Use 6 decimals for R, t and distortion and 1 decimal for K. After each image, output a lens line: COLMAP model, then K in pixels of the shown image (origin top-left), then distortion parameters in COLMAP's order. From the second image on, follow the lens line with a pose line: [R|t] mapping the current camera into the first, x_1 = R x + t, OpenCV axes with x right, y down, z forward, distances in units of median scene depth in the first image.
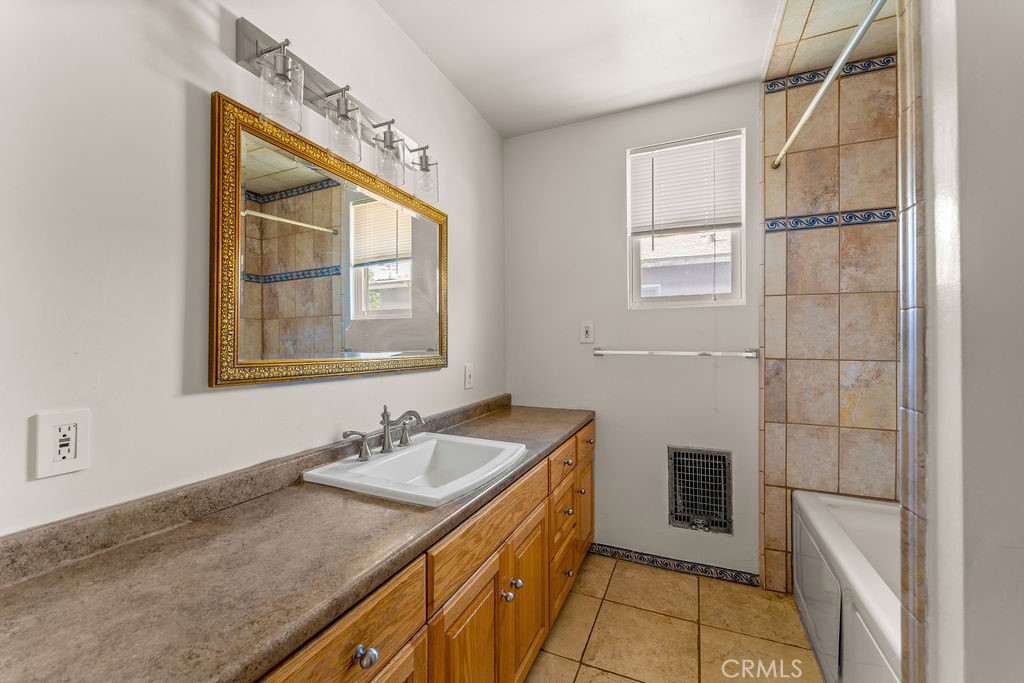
lens RADIAL K [[408.8, 0, 515.2], [0, 408.8, 341.6], [0, 0, 1]] dist [-0.000214, 0.000291]
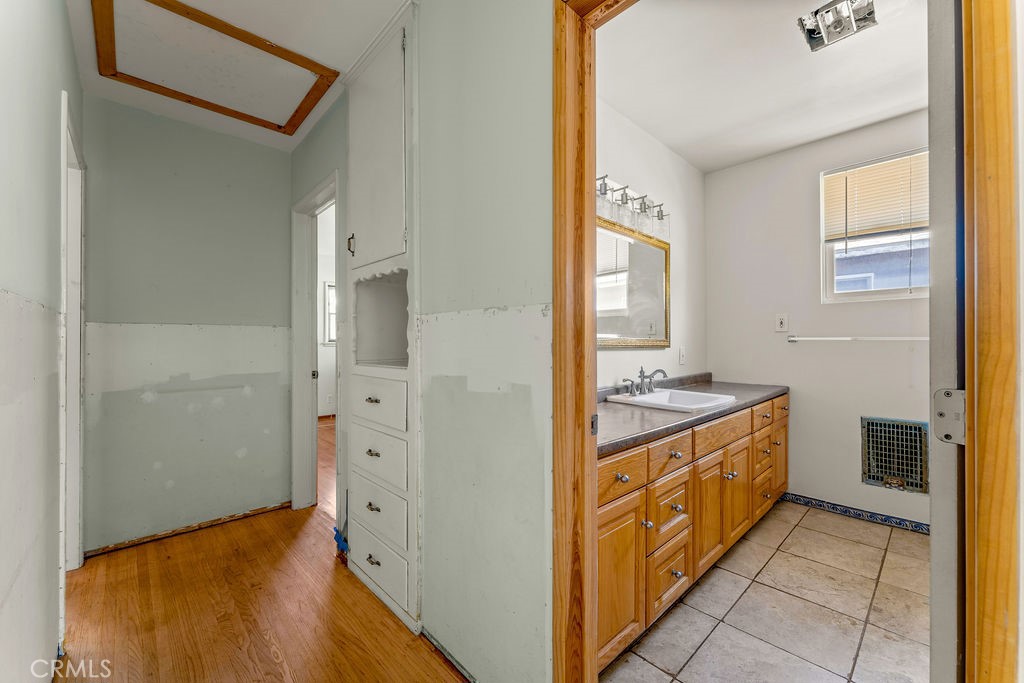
lens RADIAL K [[408.8, 0, 515.2], [0, 408.8, 341.6], [0, 0, 1]] dist [-0.000214, 0.000291]
pose [[0.922550, 0.000628, -0.385877, -0.102540], [0.000384, 0.999997, 0.002544, 0.033606], [0.385878, -0.002495, 0.922547, -0.512820]]
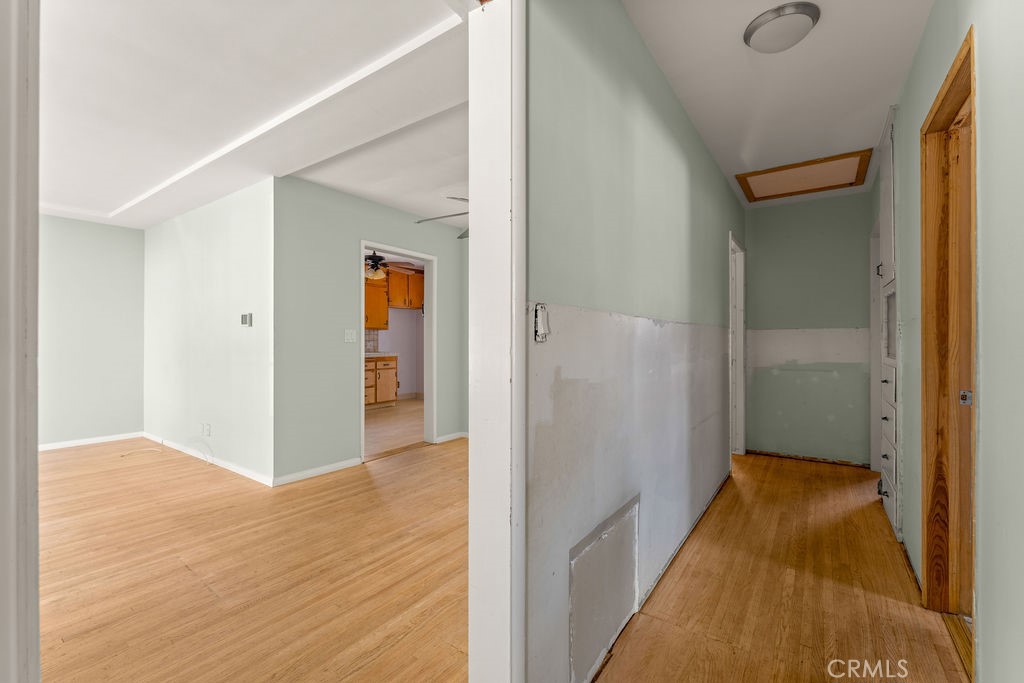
lens RADIAL K [[437.8, 0, 517.2], [0, 437.8, 340.0], [0, 0, 1]] dist [-0.007802, -0.000194]
pose [[-0.187210, 0.002877, -0.982316, 1.606947], [0.007204, 0.999973, 0.001555, 0.018283], [0.982294, -0.006786, -0.187226, -0.823932]]
